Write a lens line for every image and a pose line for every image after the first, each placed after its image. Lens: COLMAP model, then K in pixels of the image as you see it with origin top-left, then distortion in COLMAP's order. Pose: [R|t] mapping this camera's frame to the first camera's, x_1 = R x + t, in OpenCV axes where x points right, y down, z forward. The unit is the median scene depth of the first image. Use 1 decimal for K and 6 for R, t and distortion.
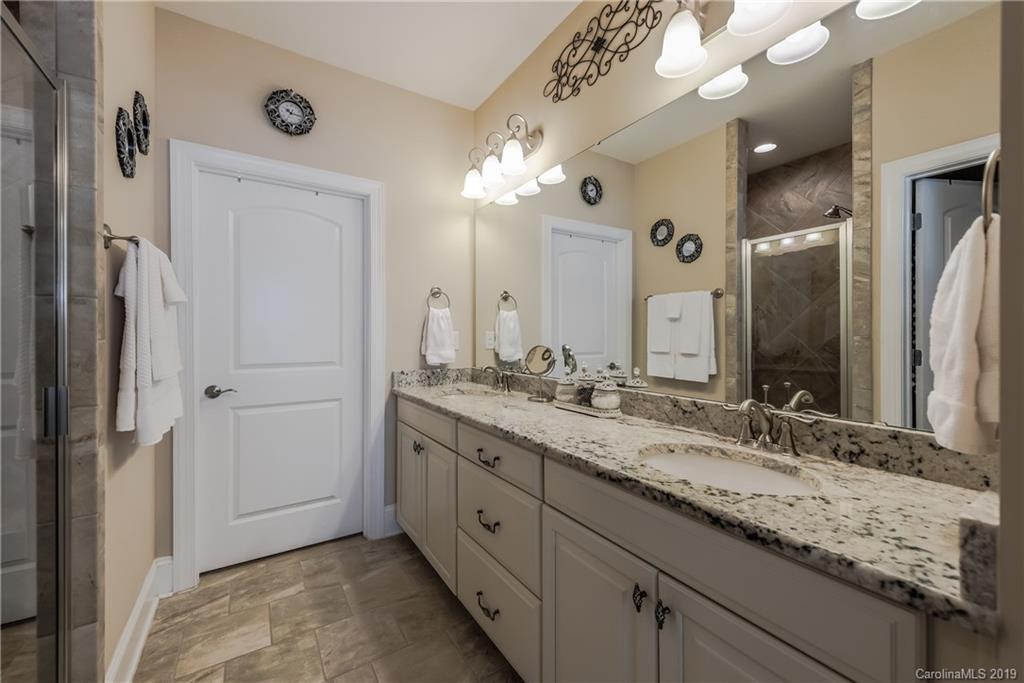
lens RADIAL K [[402.5, 0, 511.4], [0, 402.5, 339.3], [0, 0, 1]] dist [0.000540, -0.000114]
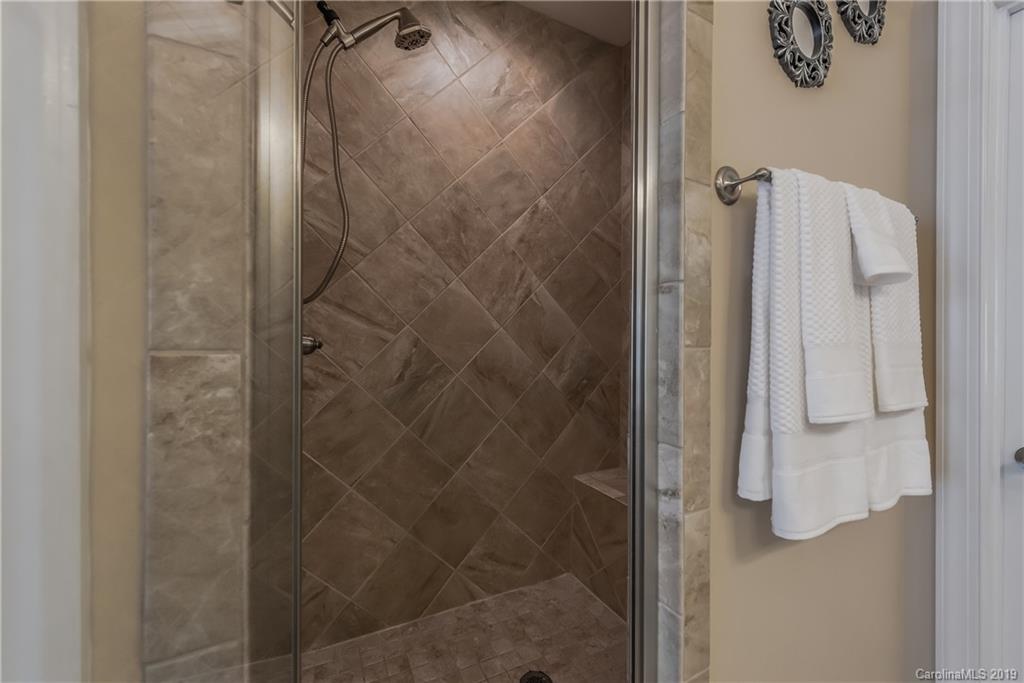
lens RADIAL K [[402.5, 0, 511.4], [0, 402.5, 339.3], [0, 0, 1]] dist [0.000540, -0.000114]
pose [[-0.119917, -0.000487, -0.992784, -0.322680], [-0.011721, 0.999931, 0.000926, -0.007150], [0.992715, 0.011747, -0.119914, 0.718015]]
